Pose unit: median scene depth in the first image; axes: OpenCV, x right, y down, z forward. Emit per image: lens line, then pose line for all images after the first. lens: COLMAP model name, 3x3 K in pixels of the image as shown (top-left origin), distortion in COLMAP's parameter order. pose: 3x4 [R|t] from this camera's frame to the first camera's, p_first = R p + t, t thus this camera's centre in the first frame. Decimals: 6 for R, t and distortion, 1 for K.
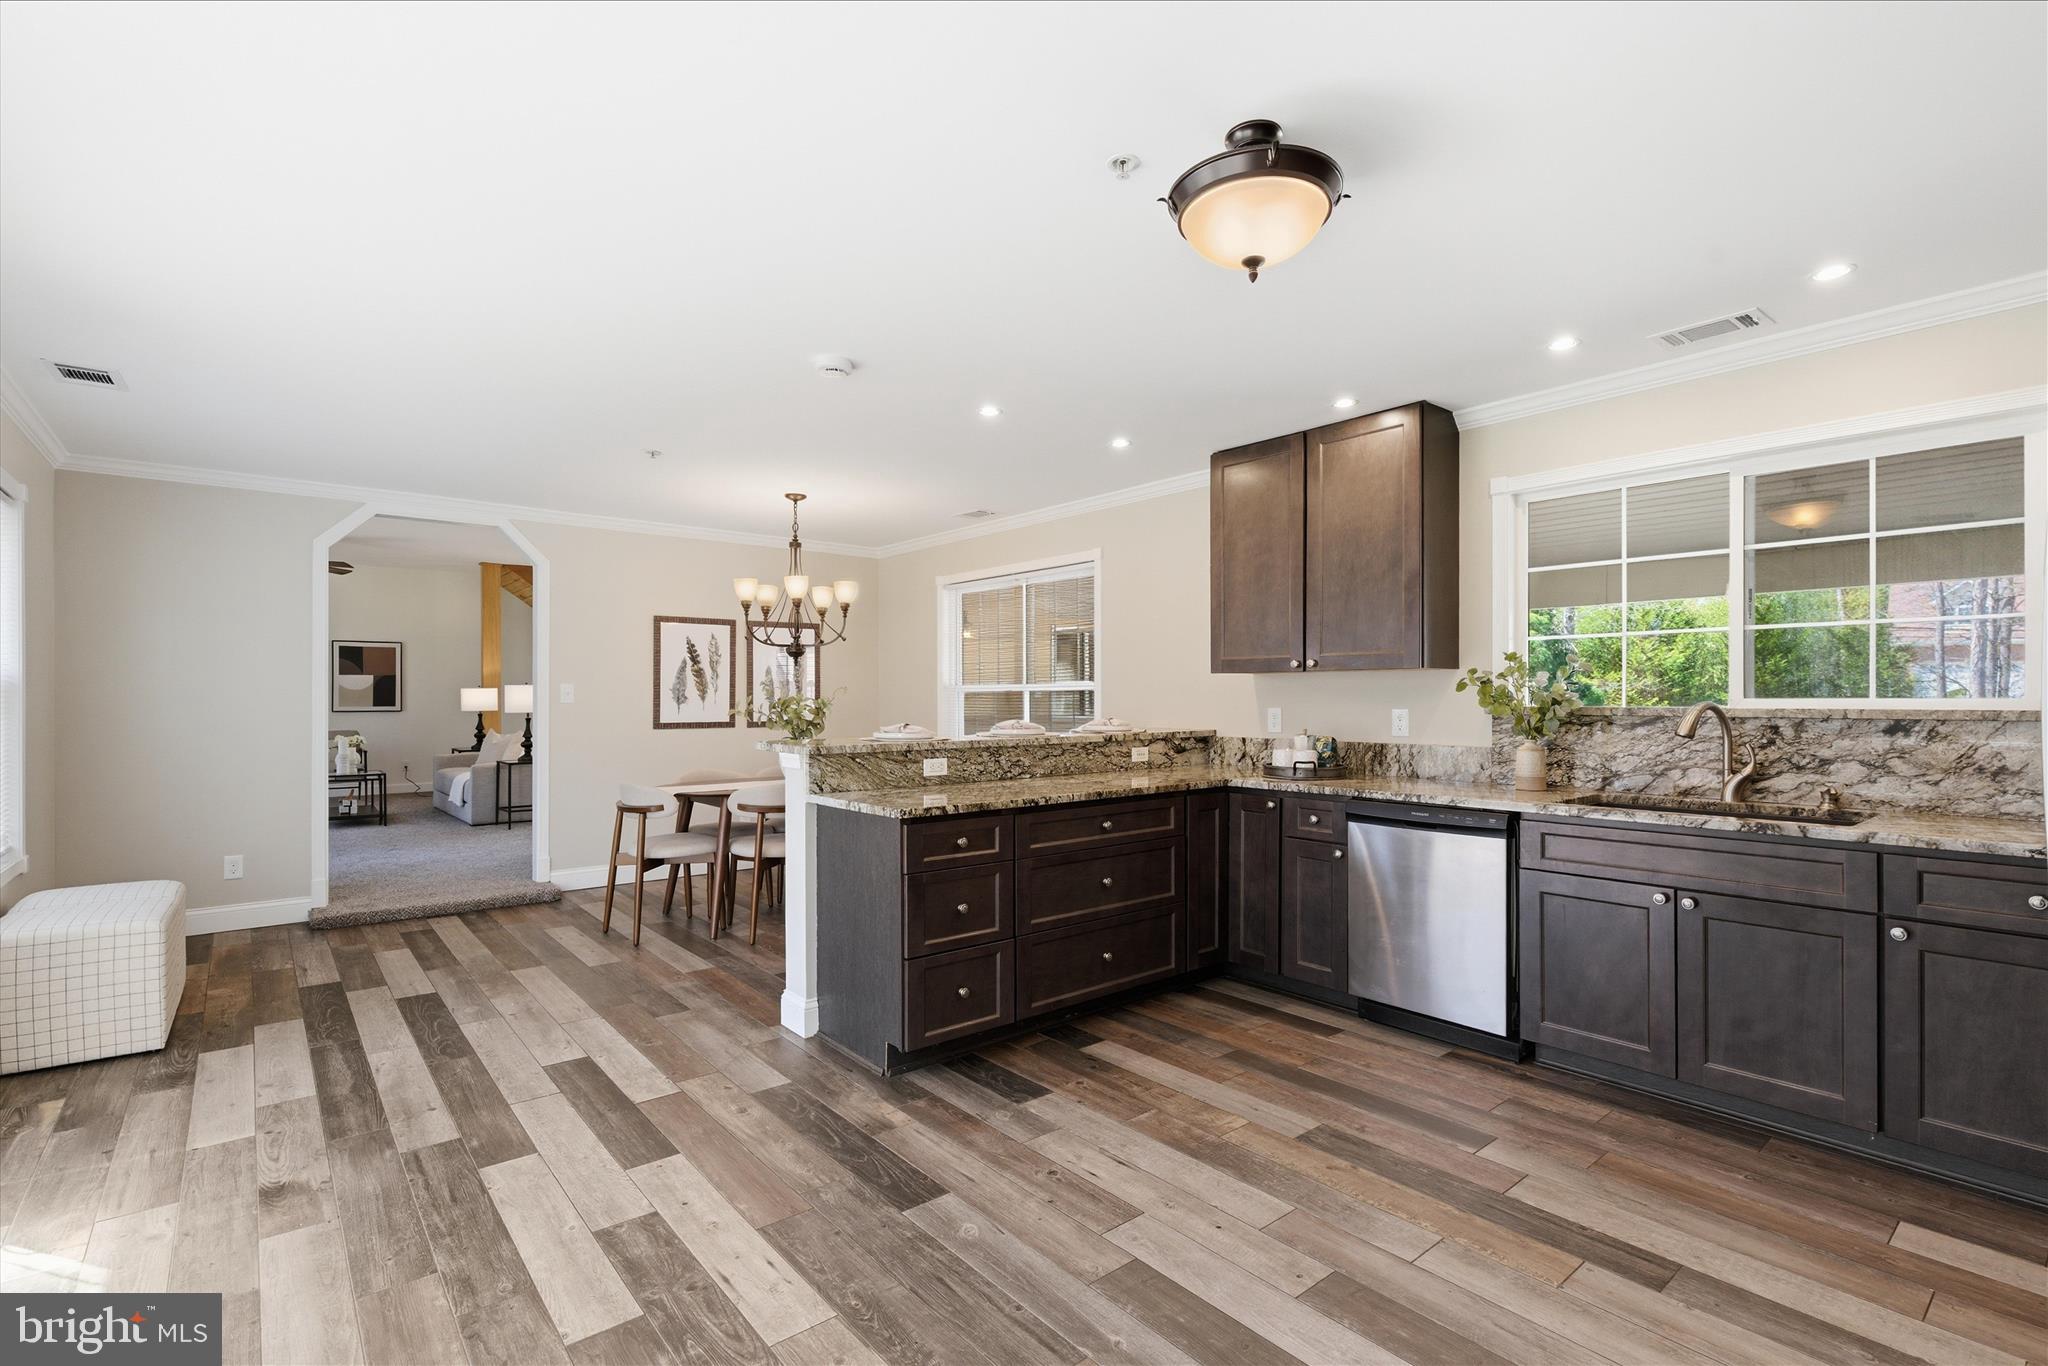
lens RADIAL K [[947.8, 0, 1029.6], [0, 947.8, 689.4], [0, 0, 1]] dist [0.000417, 0.000091]
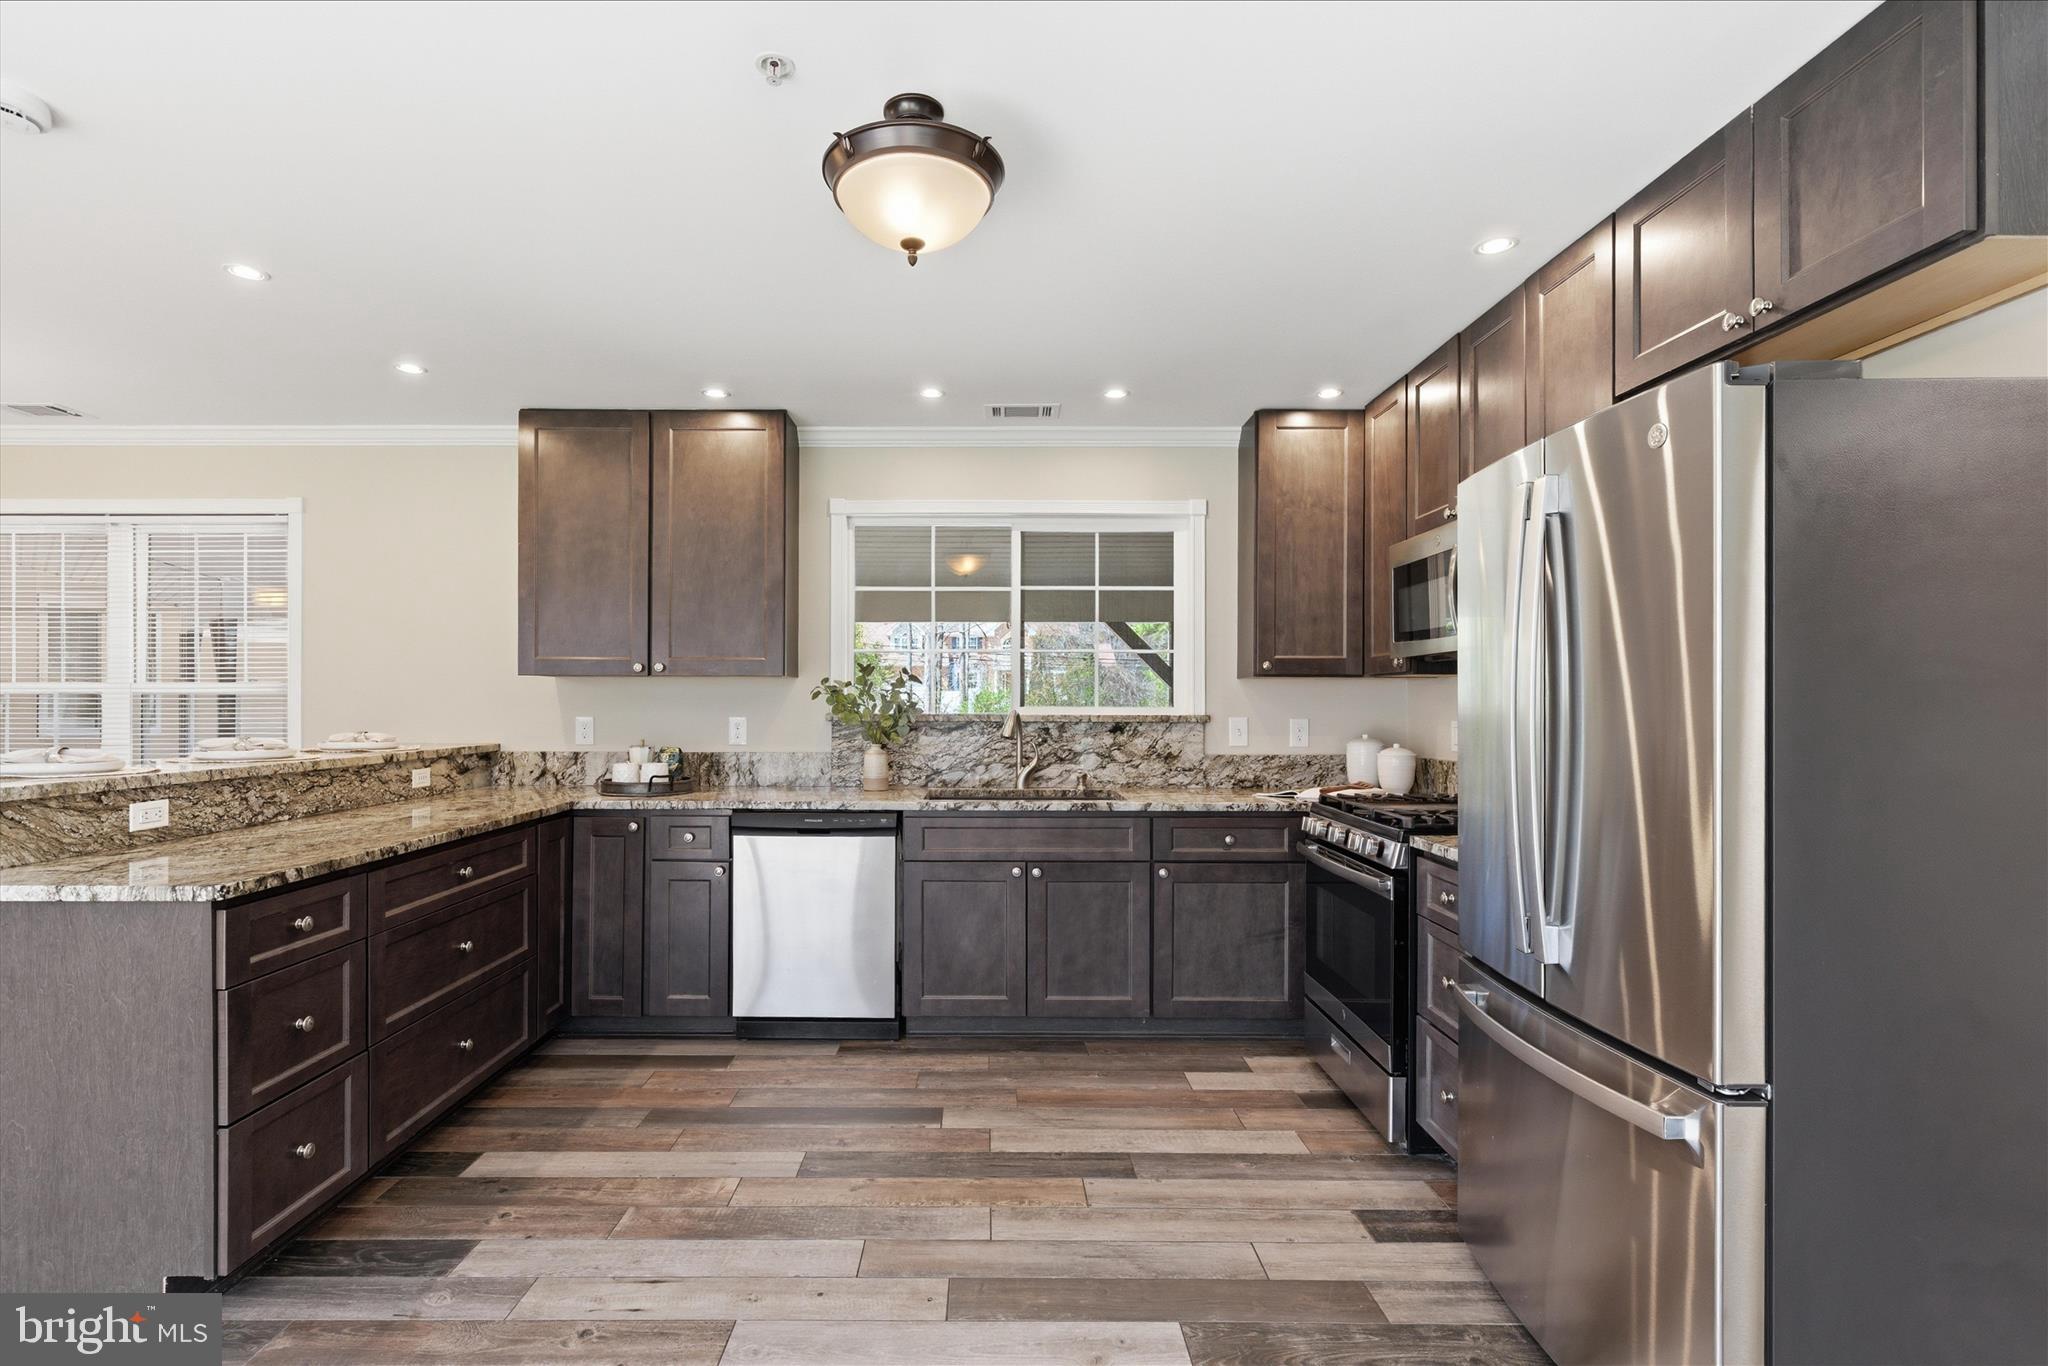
lens RADIAL K [[972.6, 0, 1017.2], [0, 972.6, 698.7], [0, 0, 1]] dist [0.000873, -0.000022]
pose [[0.640661, 0.007863, 0.767783, -0.259212], [-0.010093, 0.999947, -0.001818, 0.001024], [-0.767757, -0.006584, 0.640707, 0.176411]]
